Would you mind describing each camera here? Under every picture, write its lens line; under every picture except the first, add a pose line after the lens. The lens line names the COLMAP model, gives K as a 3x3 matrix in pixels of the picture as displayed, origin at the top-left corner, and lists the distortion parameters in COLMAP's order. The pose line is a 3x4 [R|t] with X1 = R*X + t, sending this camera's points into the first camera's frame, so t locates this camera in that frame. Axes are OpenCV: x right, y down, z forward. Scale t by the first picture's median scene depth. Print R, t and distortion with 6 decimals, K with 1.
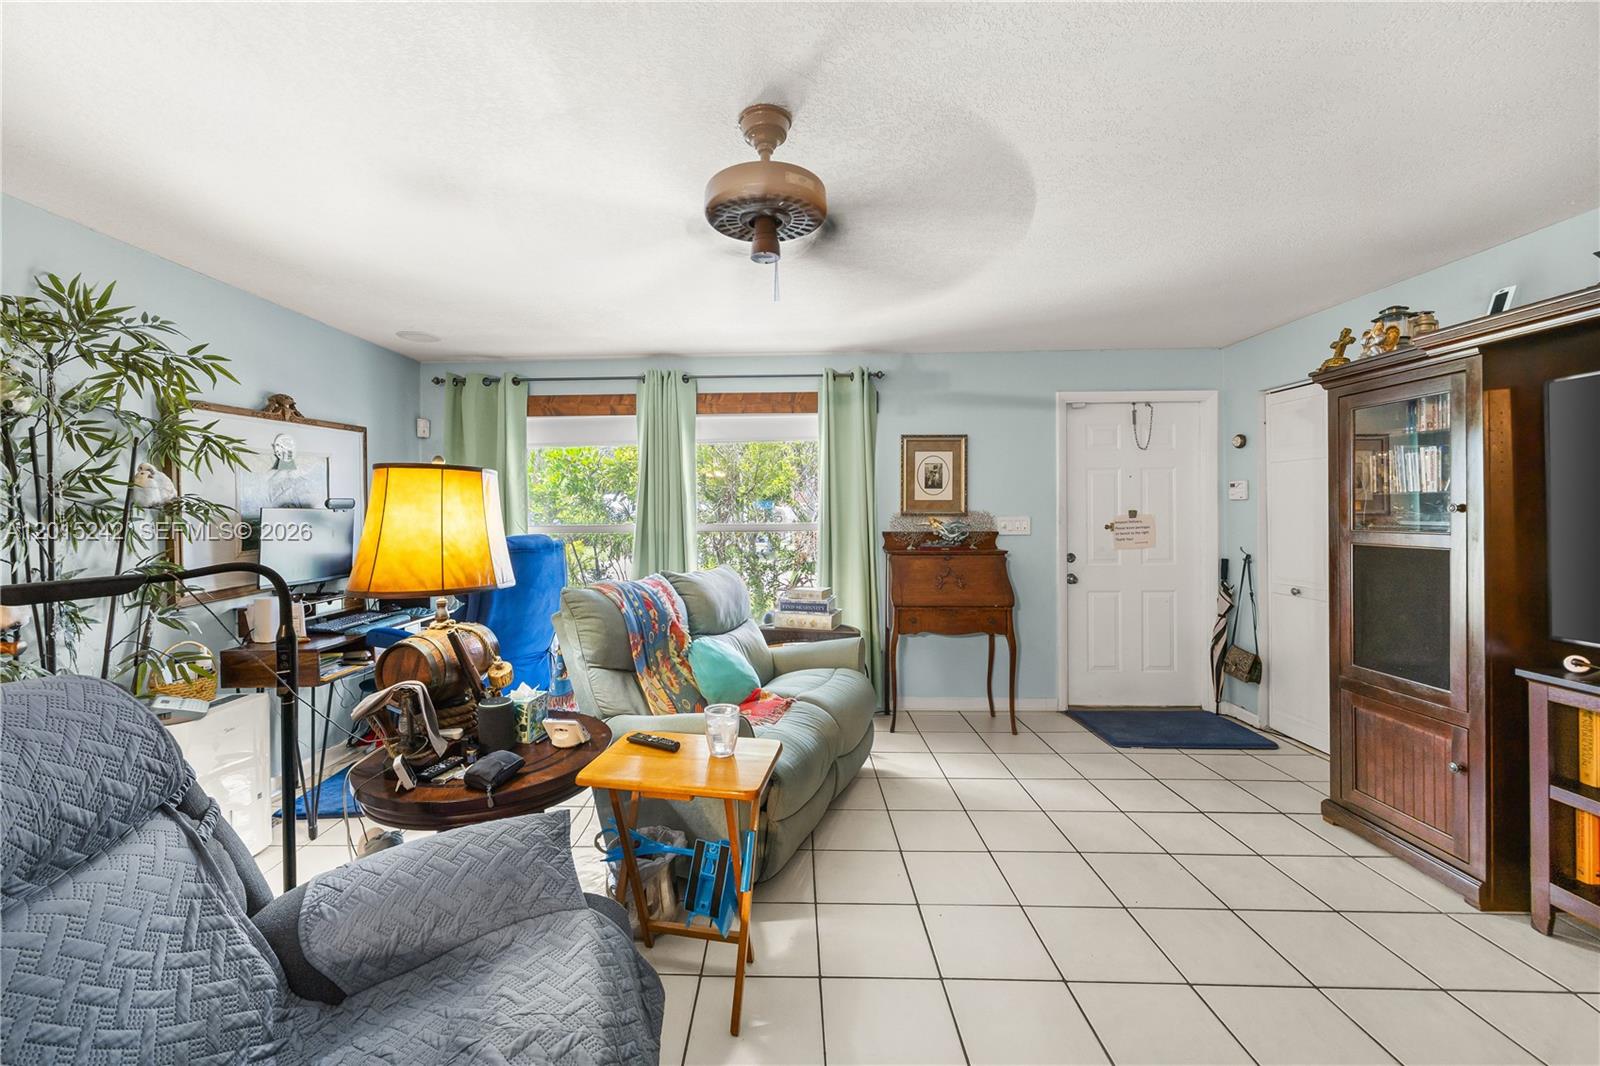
lens RADIAL K [[639.3, 0, 766.1], [0, 639.3, 514.2], [0, 0, 1]] dist [-0.001522, -0.000032]
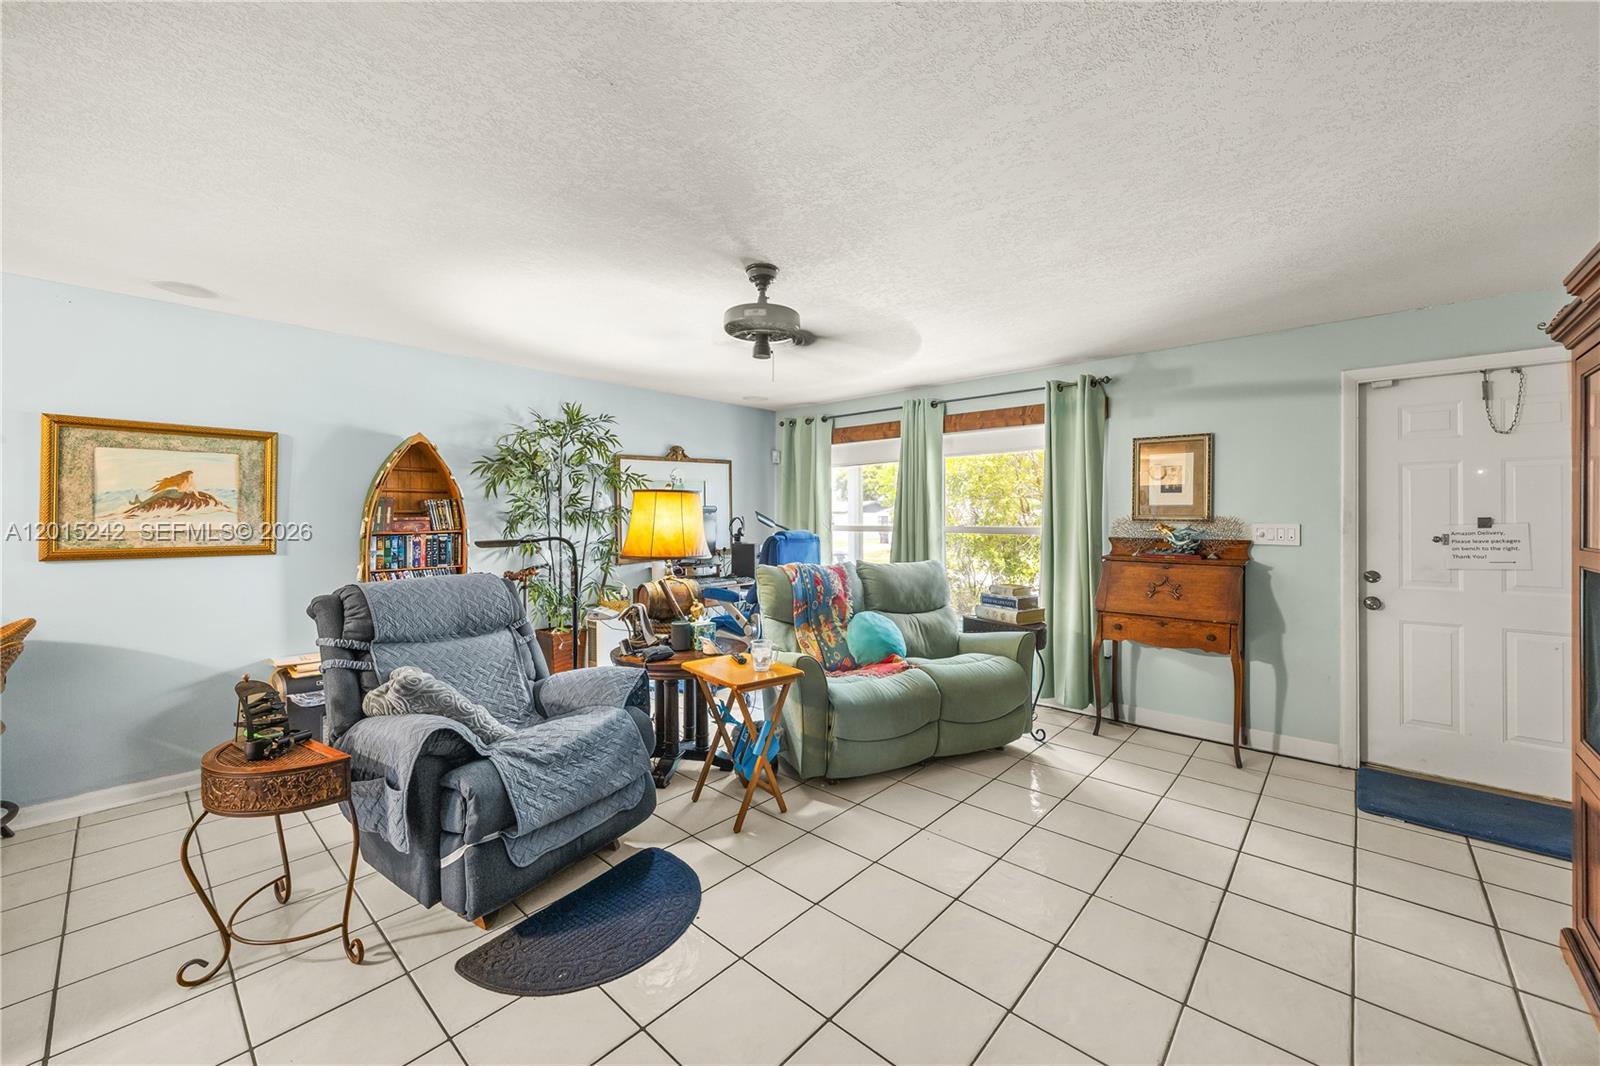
lens RADIAL K [[625.2, 0, 802.8], [0, 625.2, 513.9], [0, 0, 1]] dist [-0.002161, -0.000077]
pose [[0.765455, 0.004770, -0.643472, 0.457837], [-0.007873, 0.999967, -0.001953, -0.002969], [0.643442, 0.006561, 0.765467, -0.053032]]
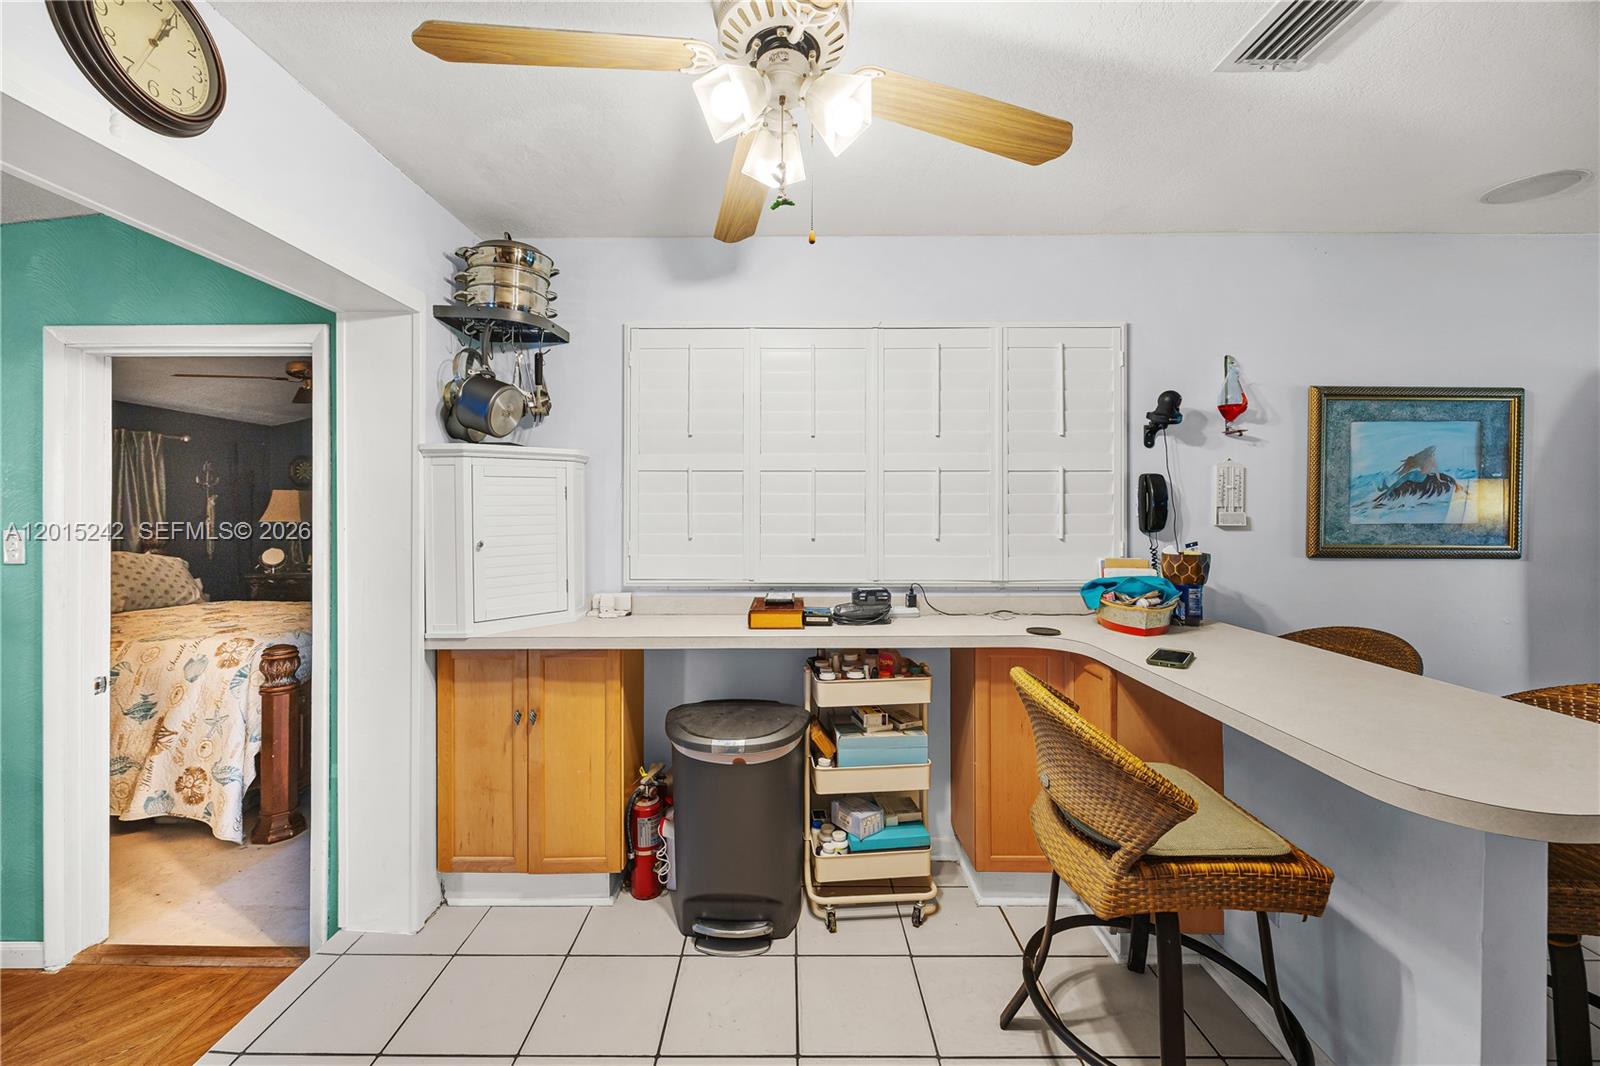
lens RADIAL K [[637.1, 0, 801.3], [0, 637.1, 502.5], [0, 0, 1]] dist [-0.002467, -0.000175]
pose [[0.038427, 0.002021, -0.999259, -0.047681], [-0.005203, 0.999985, 0.001823, 0.003398], [0.999248, 0.005129, 0.038437, -0.576838]]
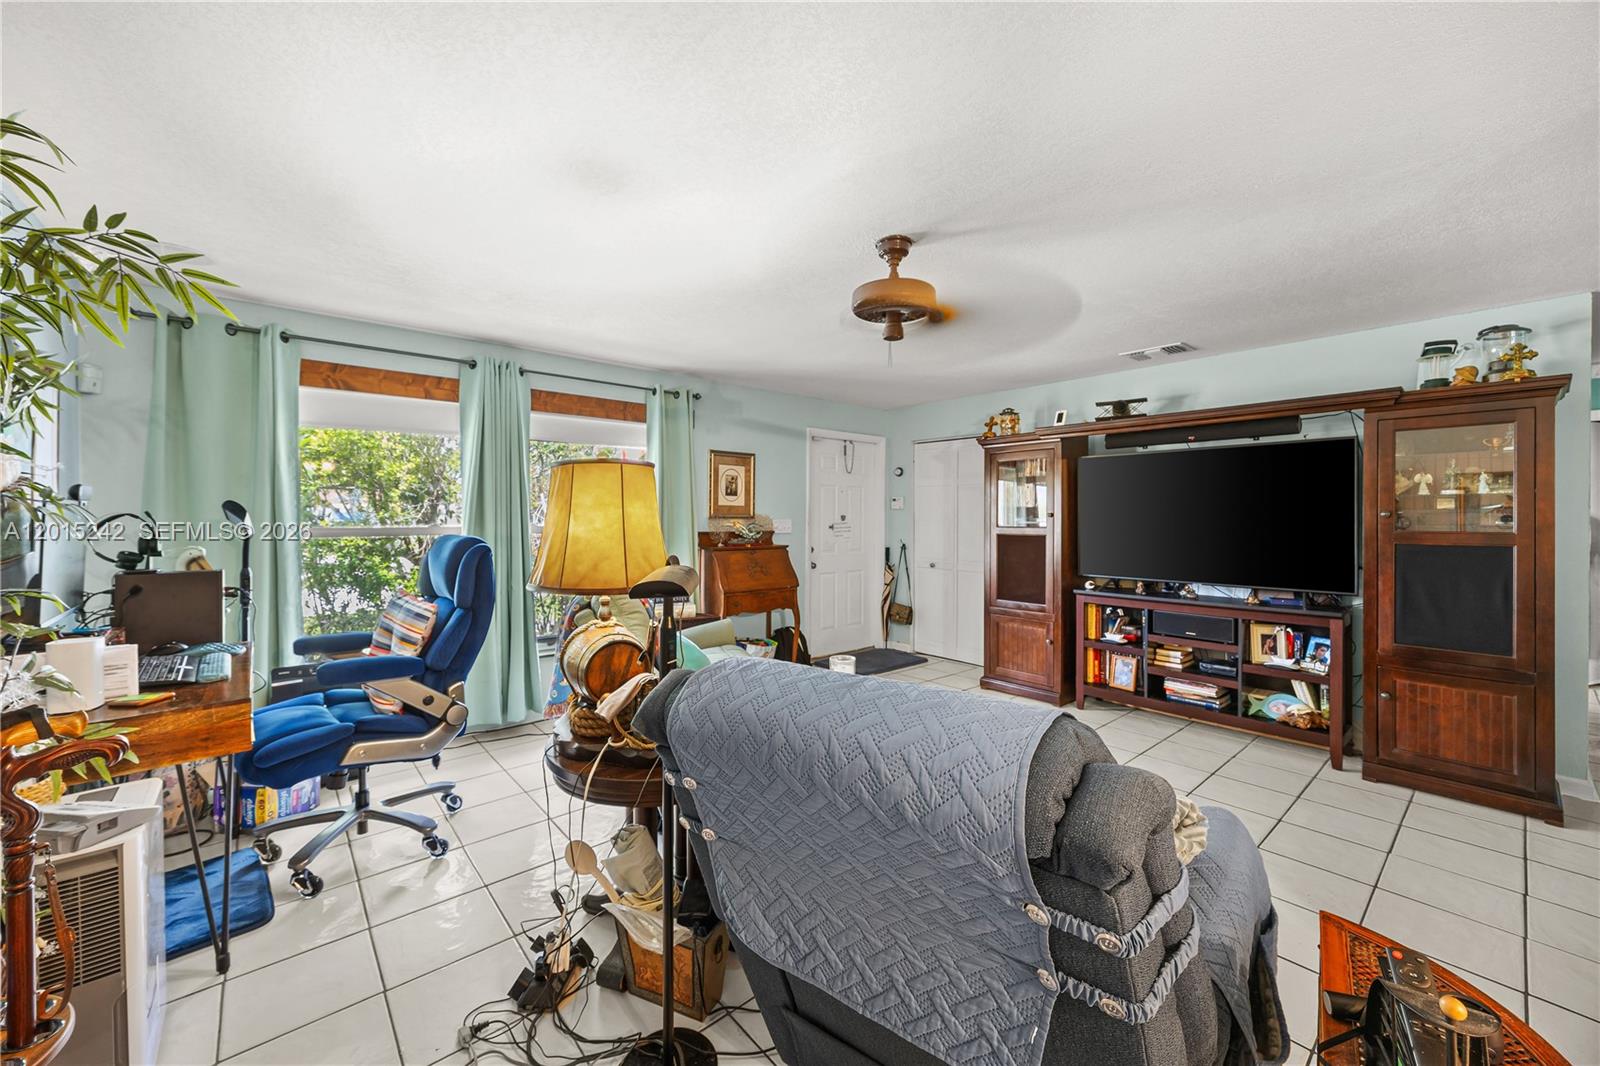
lens RADIAL K [[625.2, 0, 802.8], [0, 625.2, 513.9], [0, 0, 1]] dist [-0.002161, -0.000077]
pose [[0.729255, 0.010763, 0.684158, -0.472601], [-0.004271, 0.999928, -0.011178, 0.007079], [-0.684229, 0.005229, 0.729248, 0.044256]]
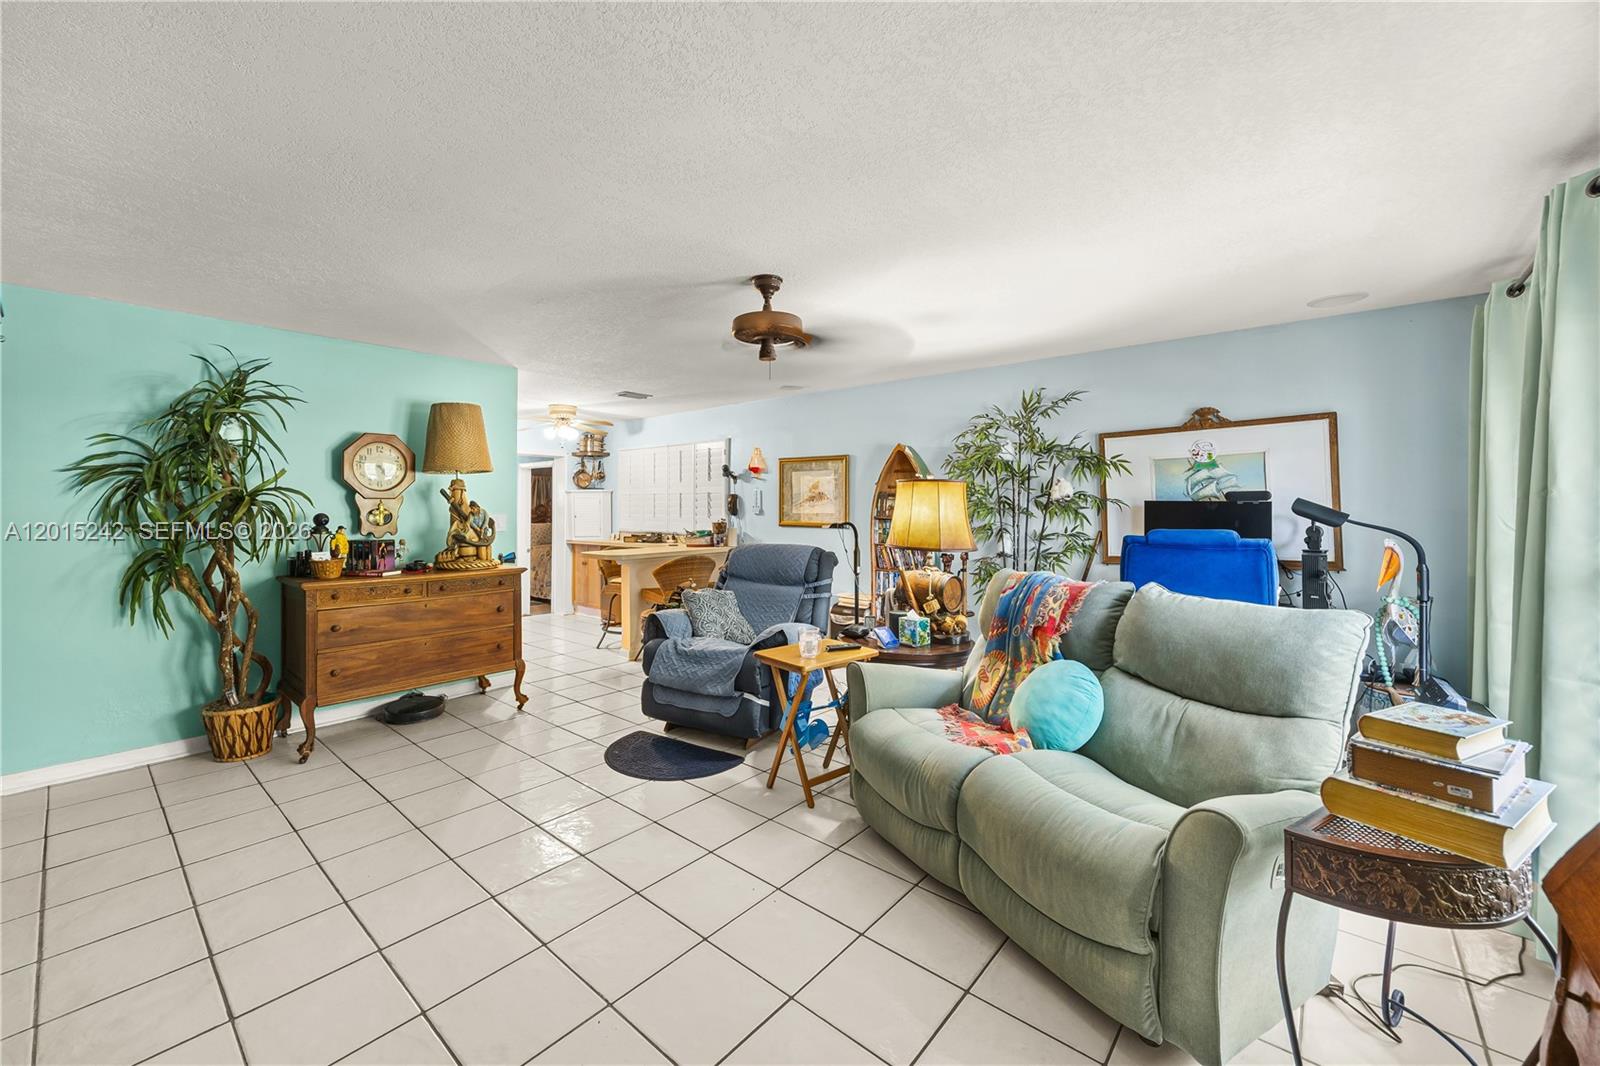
lens RADIAL K [[634.5, 0, 766.2], [0, 634.5, 502.3], [0, 0, 1]] dist [0.000363, 0.000018]
pose [[-0.639450, 0.002504, -0.768829, 0.561150], [-0.000197, 0.999994, 0.003421, -0.007904], [0.768833, 0.002339, -0.639446, 0.886725]]
